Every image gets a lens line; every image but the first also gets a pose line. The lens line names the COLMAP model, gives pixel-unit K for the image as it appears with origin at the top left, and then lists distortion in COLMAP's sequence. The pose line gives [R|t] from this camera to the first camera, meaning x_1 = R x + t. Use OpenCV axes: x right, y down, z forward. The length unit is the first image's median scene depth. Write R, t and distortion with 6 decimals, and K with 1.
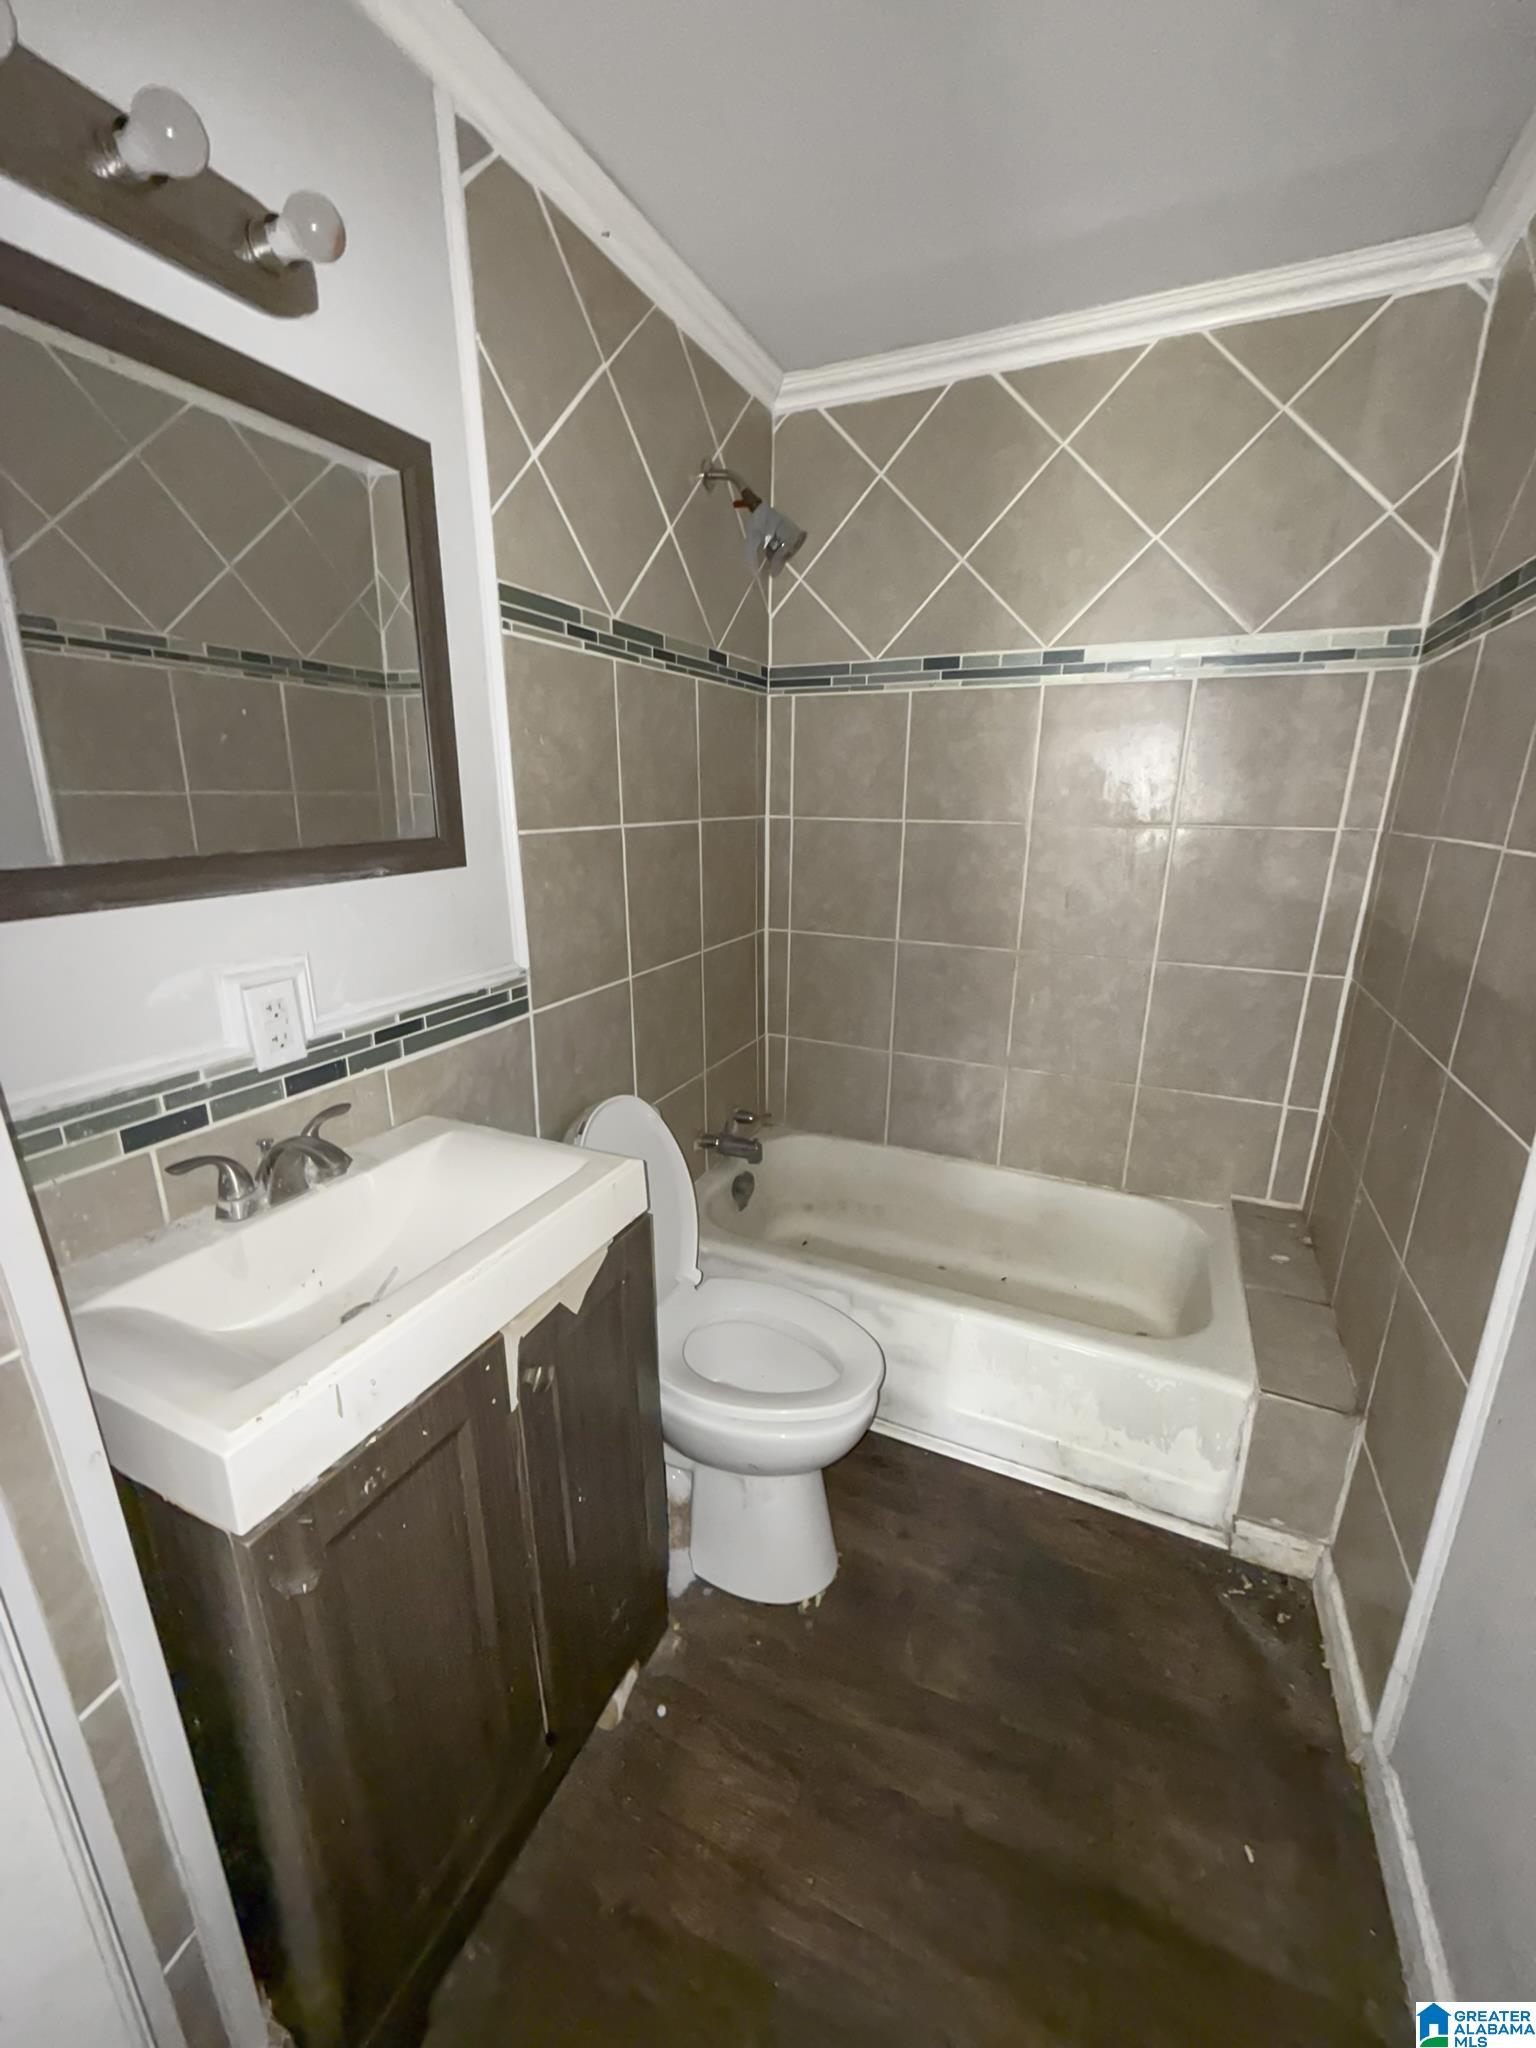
lens RADIAL K [[815.0, 0, 768.0], [0, 815.0, 1024.0], [0, 0, 1]] dist [-0.001269, 0.000089]
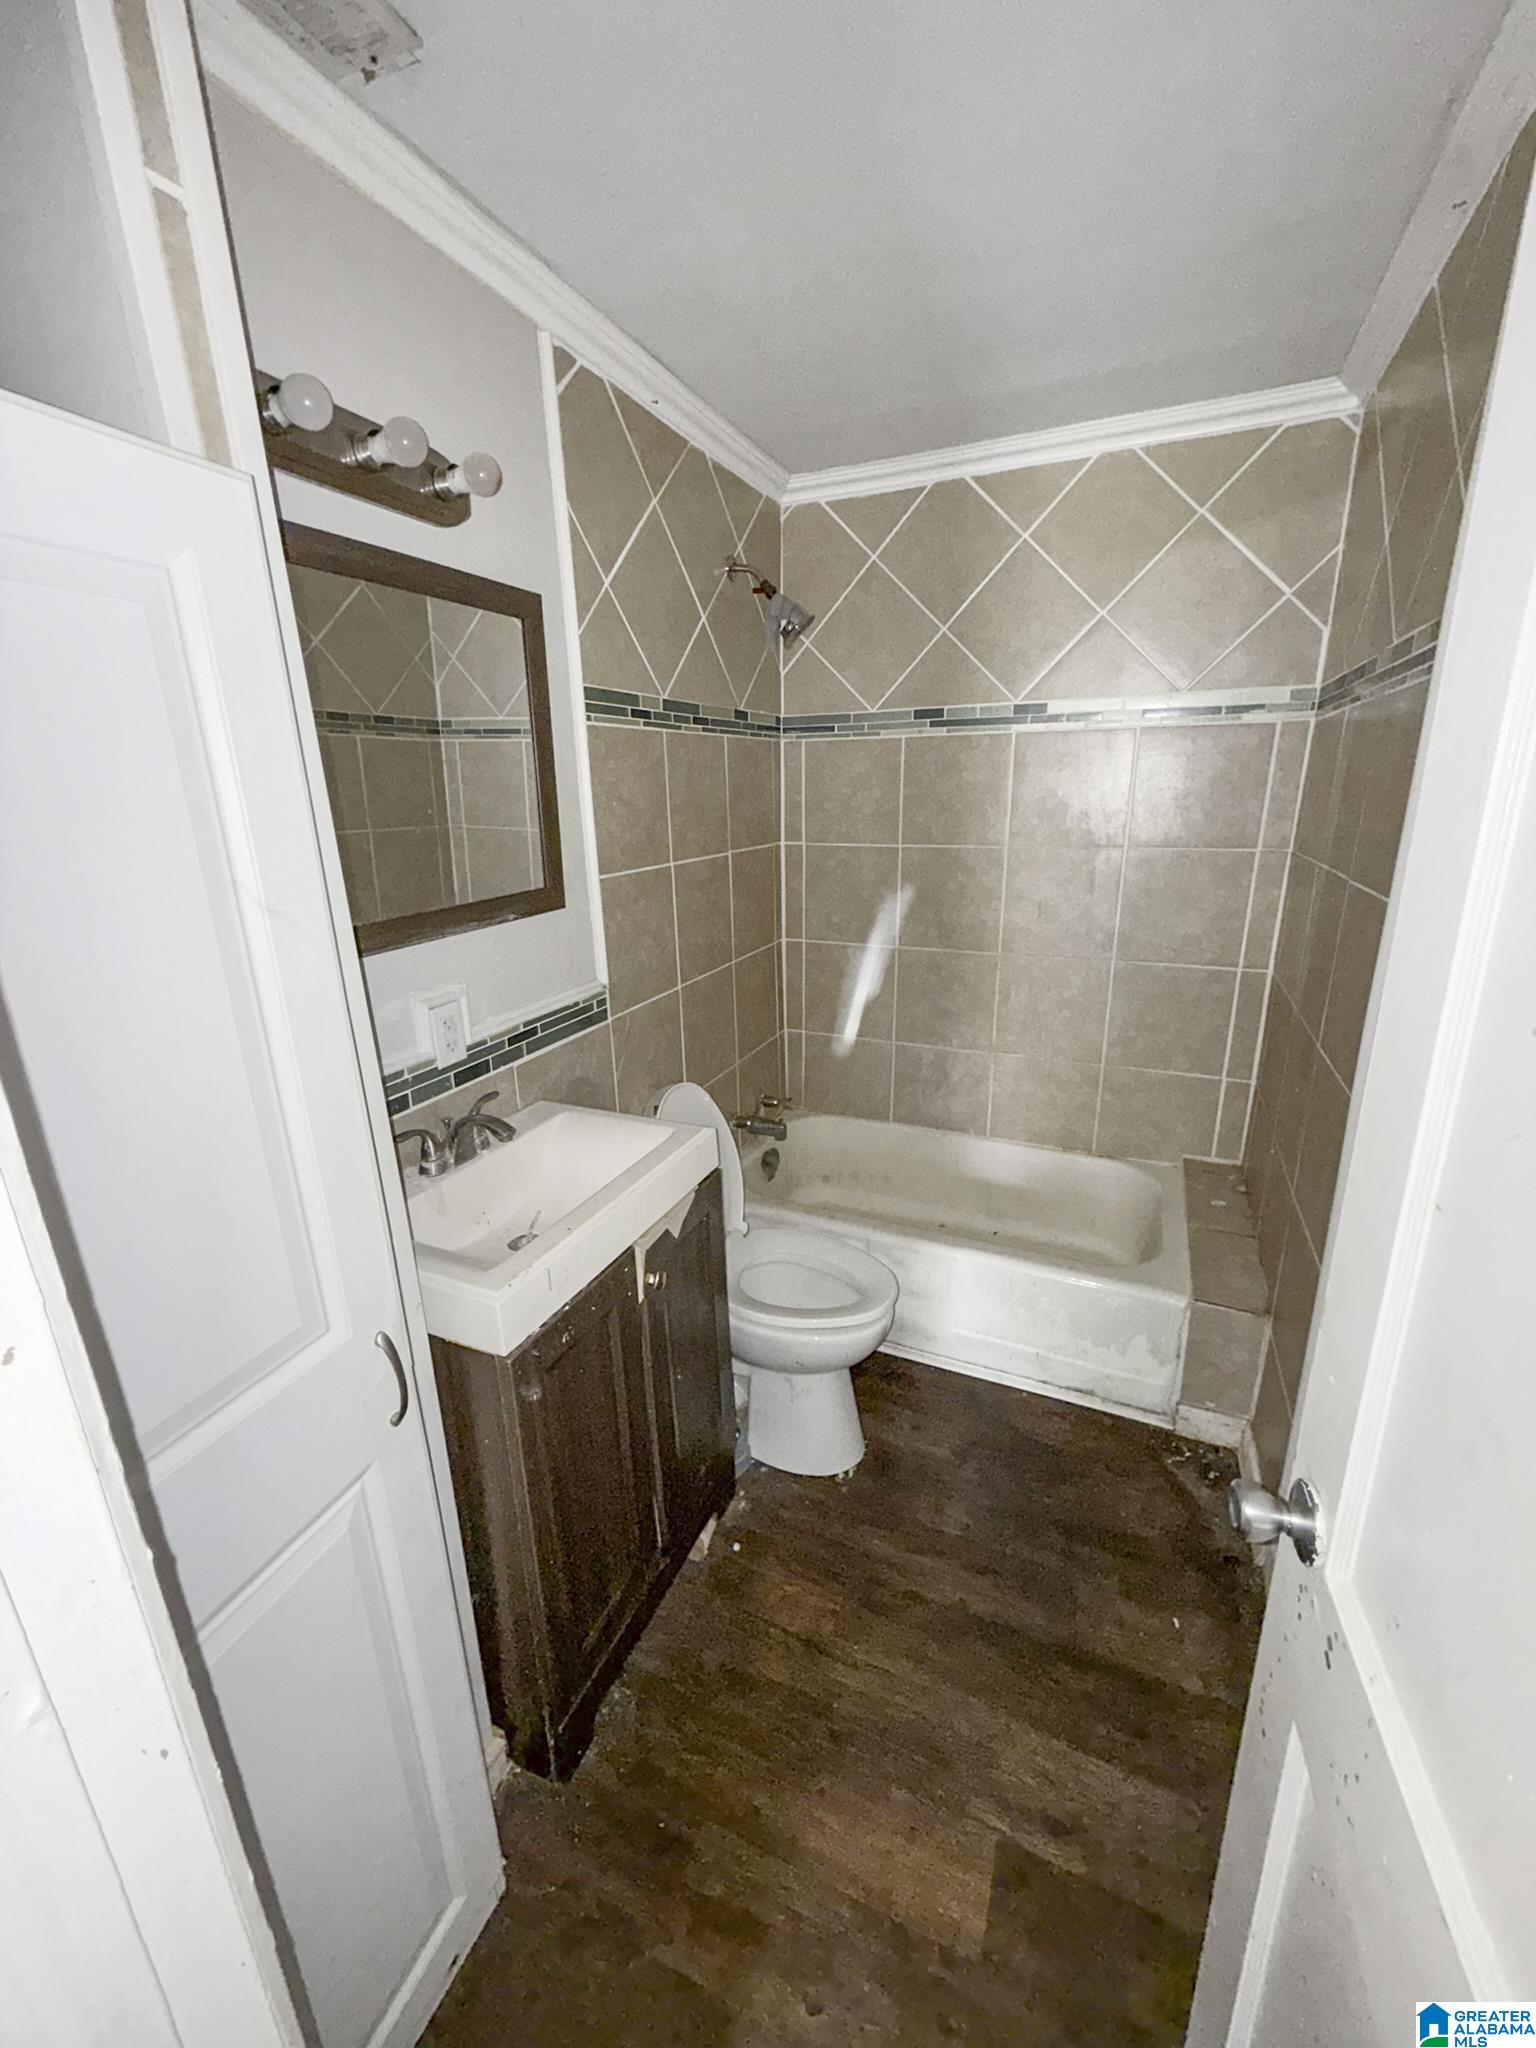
lens RADIAL K [[815.0, 0, 768.0], [0, 815.0, 1024.0], [0, 0, 1]] dist [-0.001269, 0.000089]
pose [[0.999635, -0.026699, 0.004235, -0.049285], [0.026664, 0.999612, 0.008064, -0.009037], [-0.004448, -0.007948, 0.999959, -0.243574]]
